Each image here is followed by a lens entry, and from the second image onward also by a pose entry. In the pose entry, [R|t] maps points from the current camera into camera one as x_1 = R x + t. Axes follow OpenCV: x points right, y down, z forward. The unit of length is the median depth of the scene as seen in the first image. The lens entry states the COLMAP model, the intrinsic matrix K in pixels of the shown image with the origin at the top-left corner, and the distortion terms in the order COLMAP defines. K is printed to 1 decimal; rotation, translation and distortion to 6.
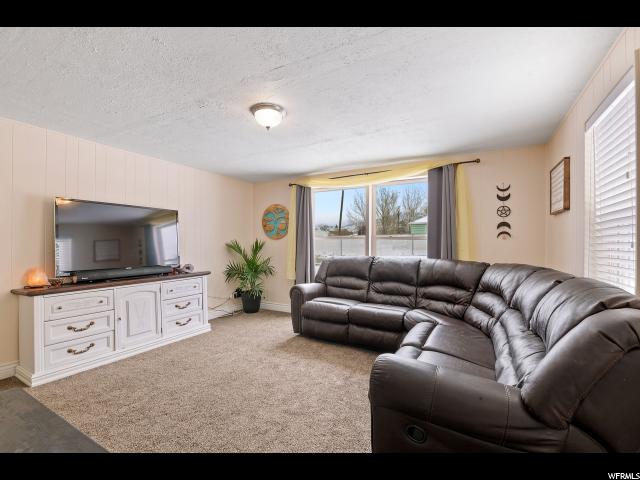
lens RADIAL K [[285.2, 0, 319.6], [0, 285.2, 243.0], [0, 0, 1]] dist [-0.000251, 0.000500]
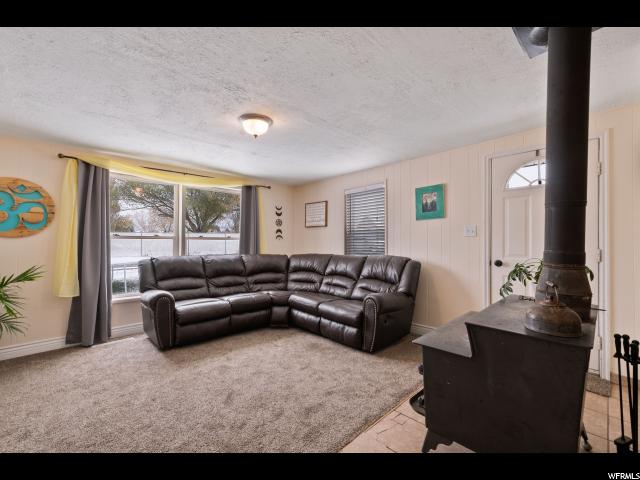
lens RADIAL K [[285.2, 0, 323.4], [0, 285.2, 243.1], [0, 0, 1]] dist [-0.000251, 0.000500]
pose [[0.271933, -0.003726, 0.962309, -0.806512], [0.005441, 0.999982, 0.002334, 0.001545], [-0.962301, 0.004601, 0.271949, 0.320673]]
